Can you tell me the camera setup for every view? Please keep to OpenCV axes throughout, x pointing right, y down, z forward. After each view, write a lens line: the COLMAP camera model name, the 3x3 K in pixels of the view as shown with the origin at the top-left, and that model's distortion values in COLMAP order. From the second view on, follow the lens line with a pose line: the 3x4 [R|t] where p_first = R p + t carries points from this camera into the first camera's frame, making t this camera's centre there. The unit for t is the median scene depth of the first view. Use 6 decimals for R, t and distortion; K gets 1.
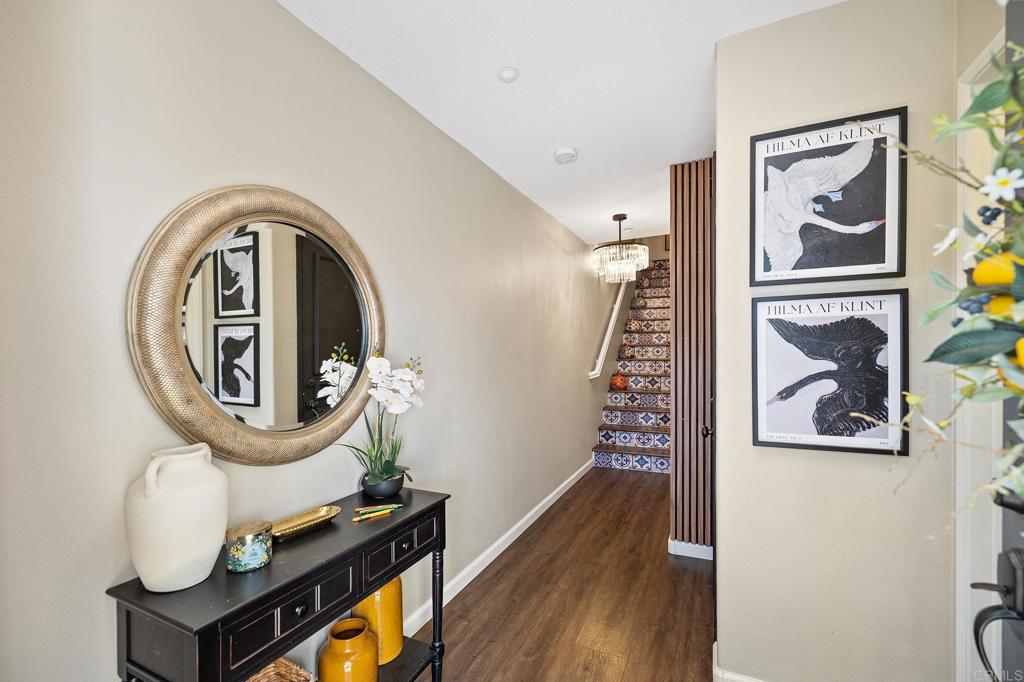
lens RADIAL K [[430.9, 0, 504.0], [0, 430.9, 339.8], [0, 0, 1]] dist [0.000228, 0.000266]
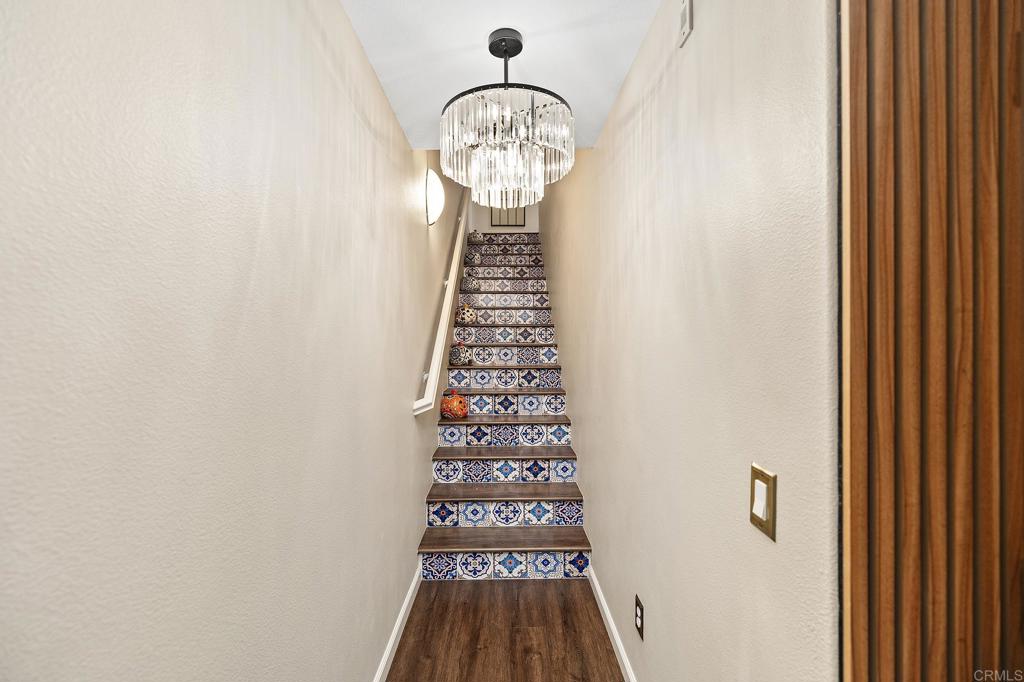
lens RADIAL K [[430.9, 0, 504.0], [0, 430.9, 339.8], [0, 0, 1]] dist [0.000228, 0.000266]
pose [[0.895077, 0.002752, 0.445903, 0.055835], [-0.010311, 0.999841, 0.014528, -0.006180], [-0.445793, -0.017601, 0.894963, 0.426918]]
